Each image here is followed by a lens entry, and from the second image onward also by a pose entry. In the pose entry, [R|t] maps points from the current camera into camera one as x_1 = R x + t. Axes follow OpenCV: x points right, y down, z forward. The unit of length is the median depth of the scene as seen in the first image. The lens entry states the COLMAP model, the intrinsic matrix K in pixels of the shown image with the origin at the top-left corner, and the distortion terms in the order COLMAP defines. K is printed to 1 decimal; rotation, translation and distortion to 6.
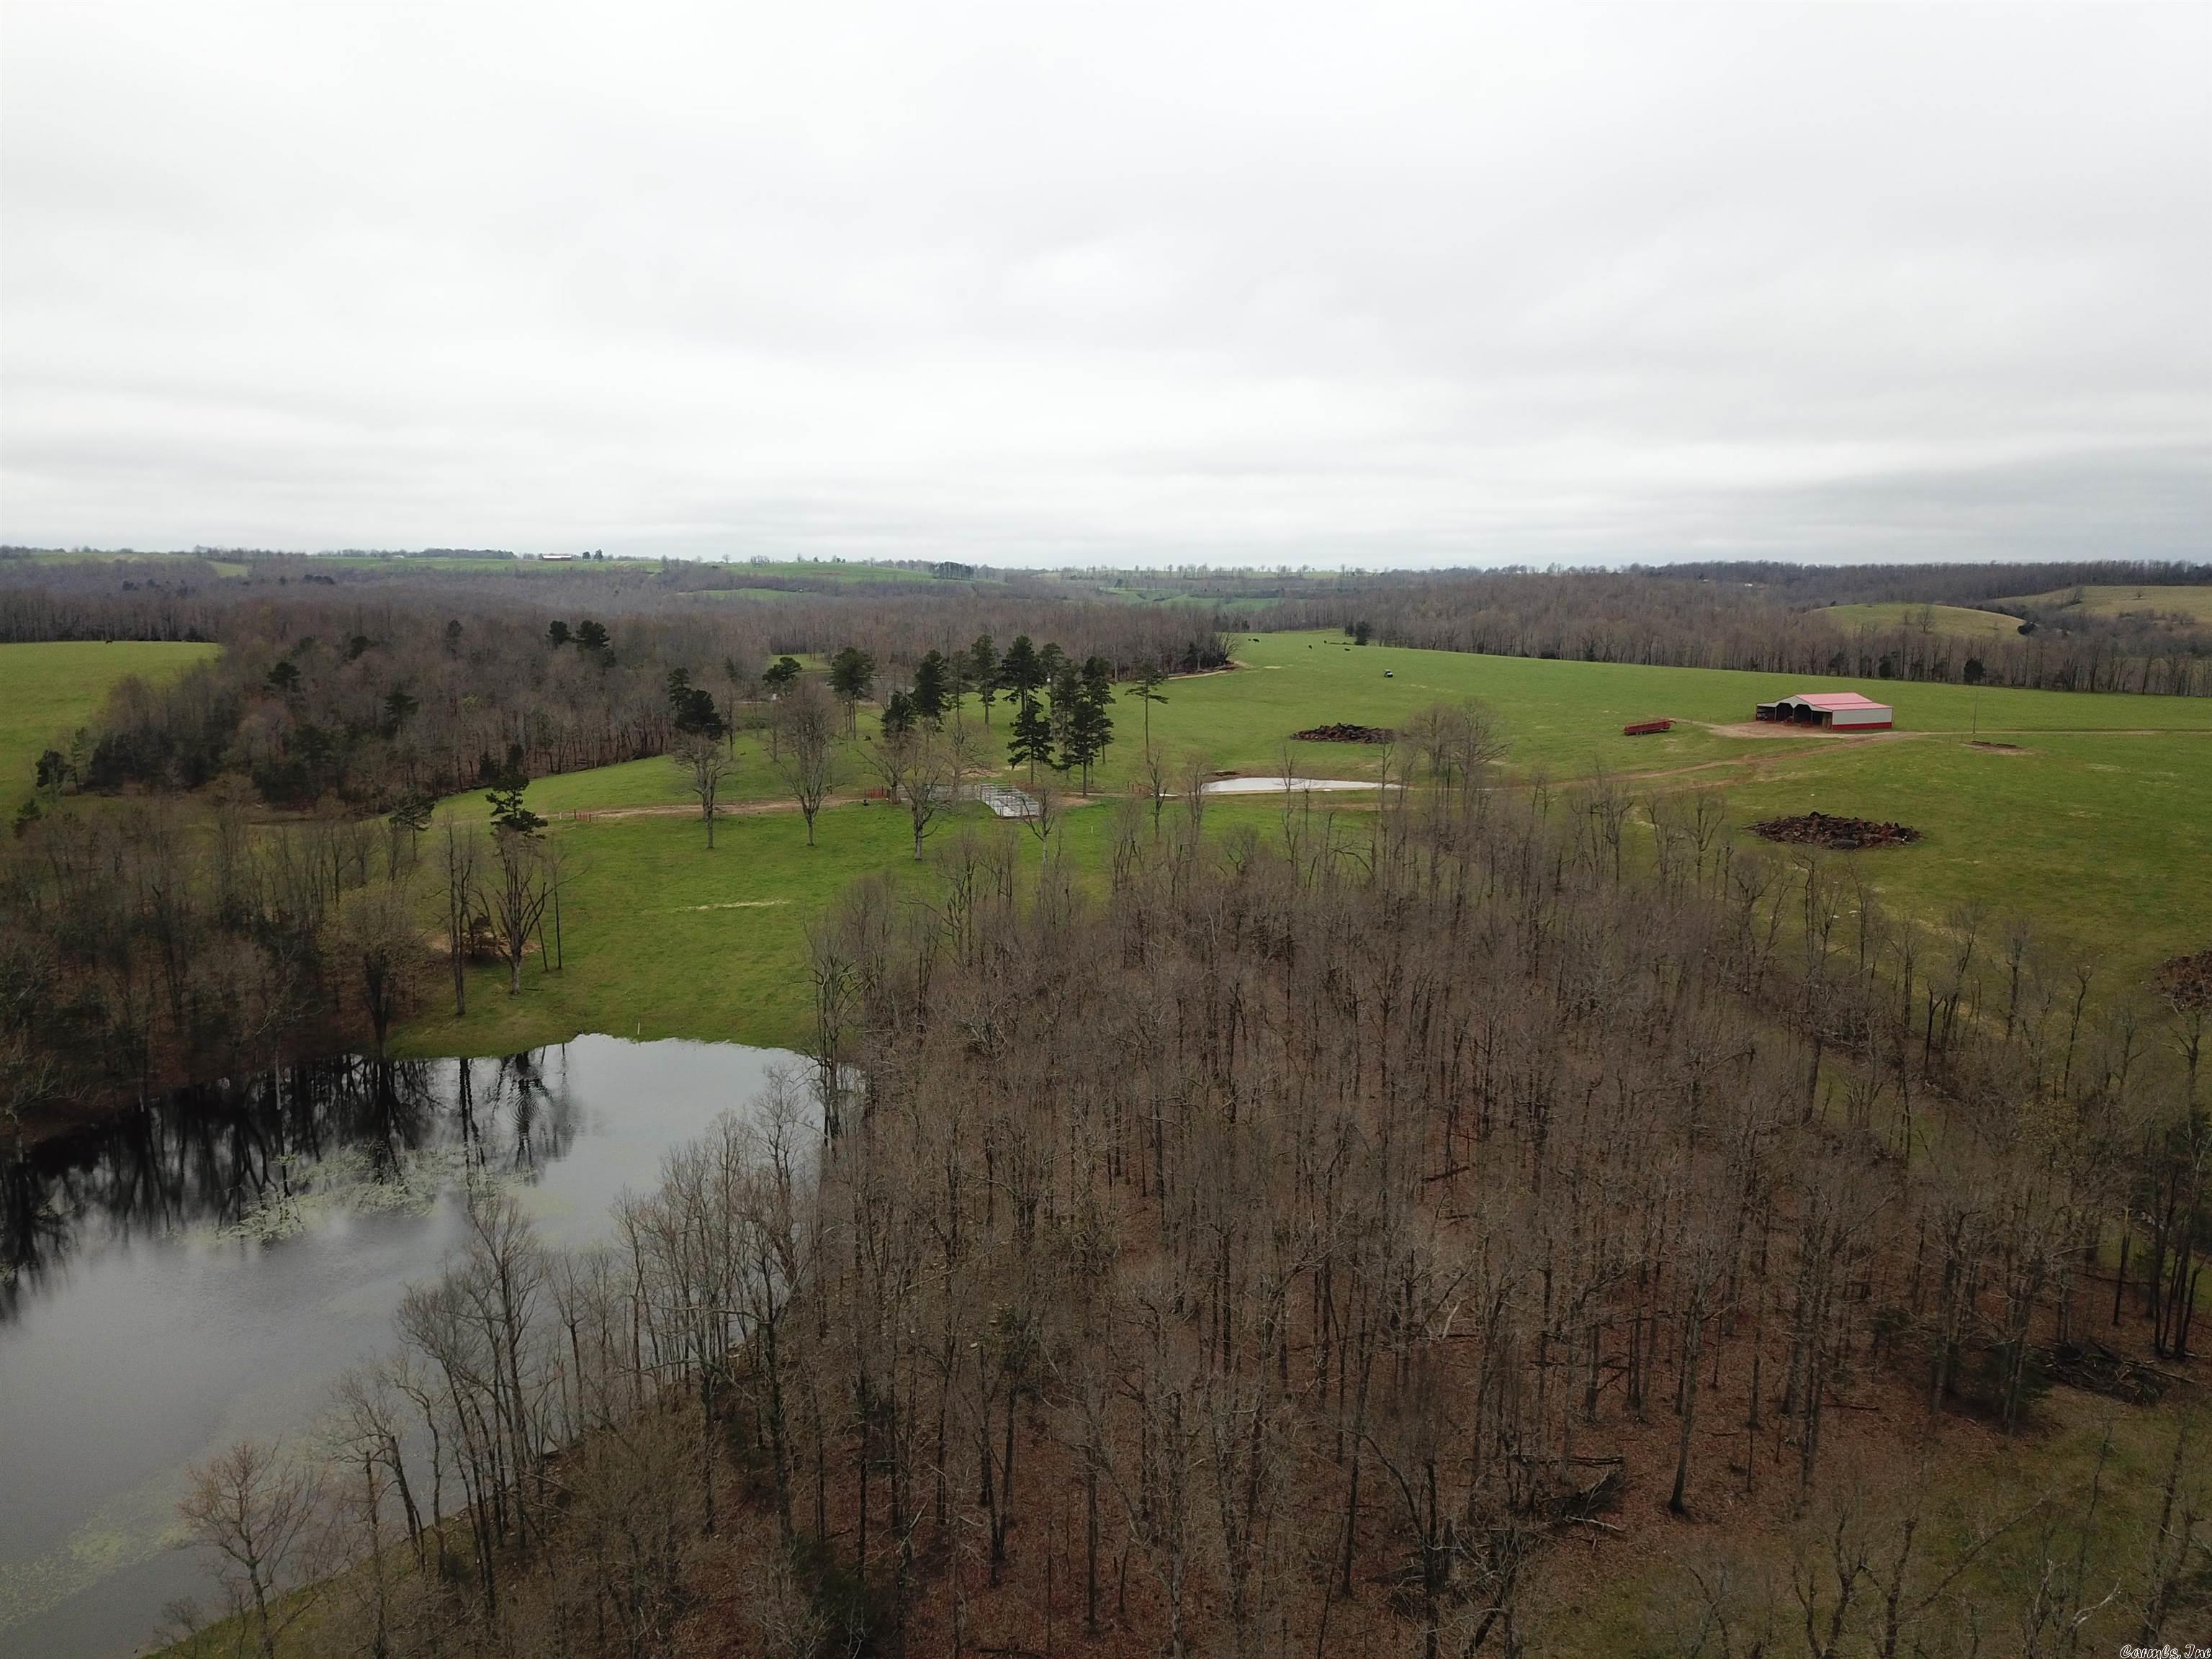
lens RADIAL K [[1679.7, 0, 1106.0], [0, 1679.7, 829.5], [0, 0, 1]] dist [0.108442, -0.142925]
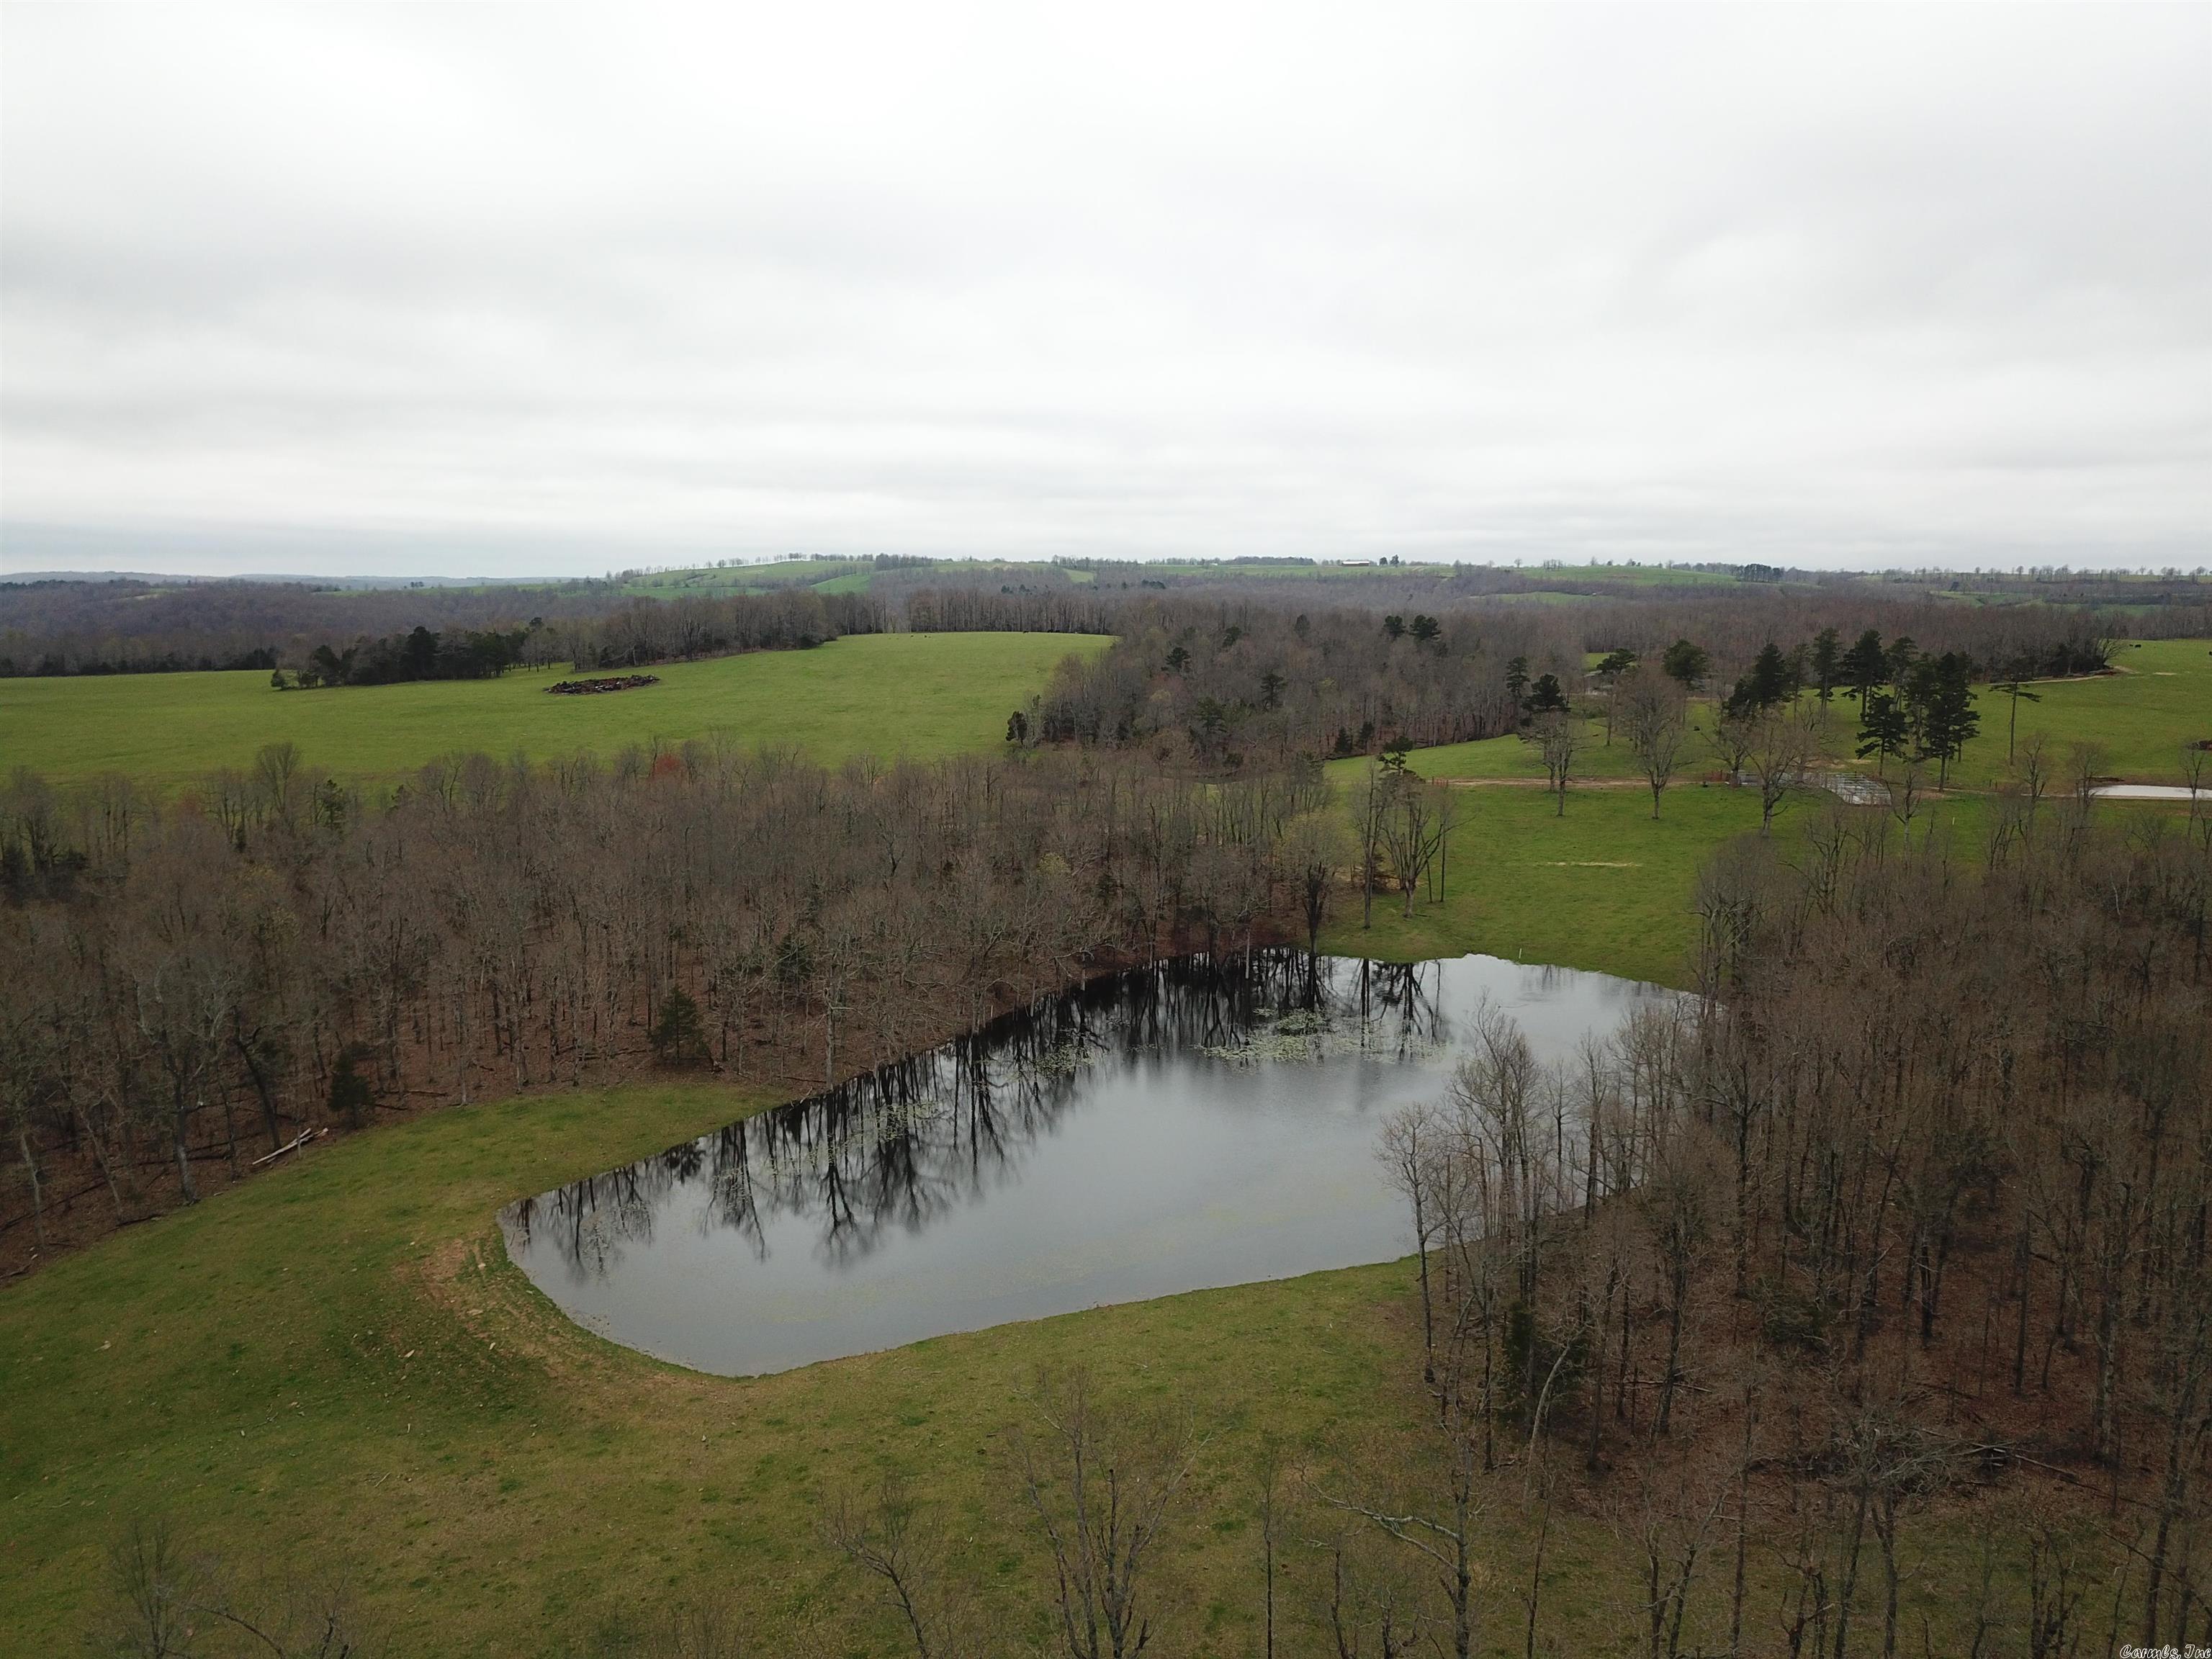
lens RADIAL K [[1702.7, 0, 1106.0], [0, 1702.7, 829.5], [0, 0, 1]] dist [0.018004, -0.004113]
pose [[0.902939, 0.065640, -0.424726, -0.018251], [-0.067729, 0.997652, 0.010196, 0.016973], [0.424397, 0.019559, 0.905265, -0.070582]]
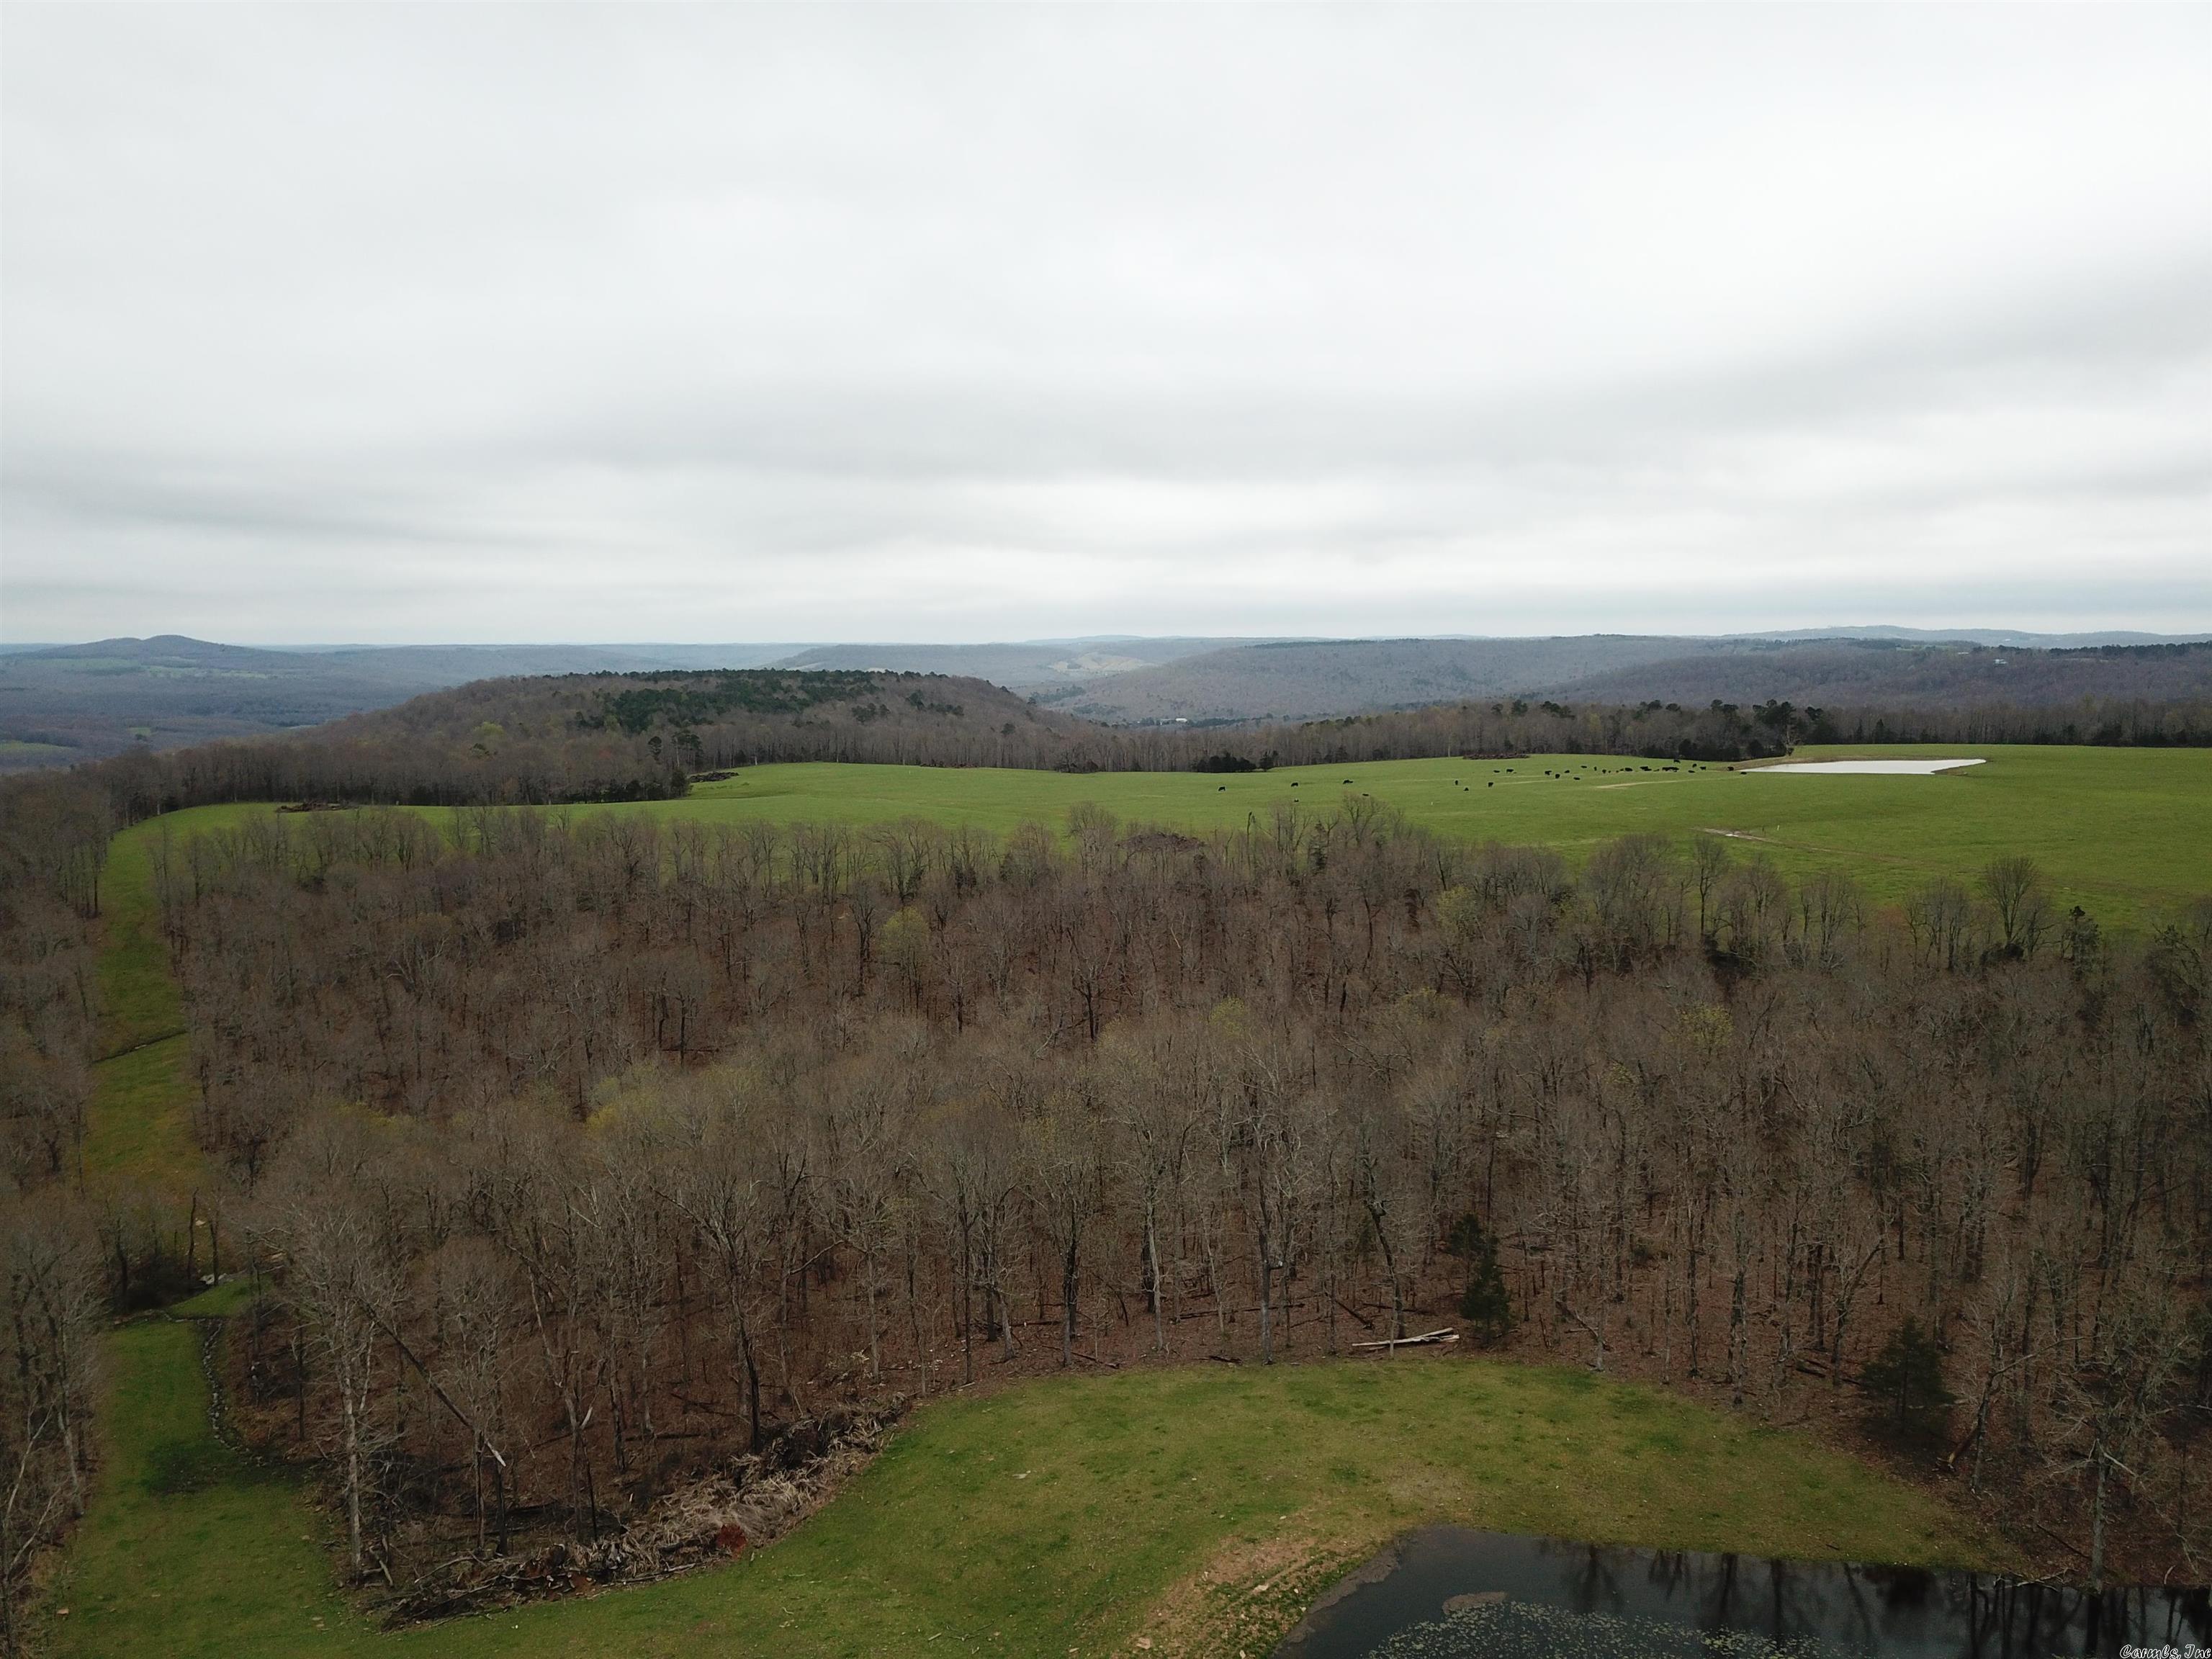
lens RADIAL K [[1702.7, 0, 1106.0], [0, 1702.7, 829.5], [0, 0, 1]] dist [0.018004, -0.004113]
pose [[-0.046155, 0.113257, -0.992493, -0.014908], [-0.141610, 0.982776, 0.118734, -0.019933], [0.988846, 0.146027, -0.029322, 0.101965]]
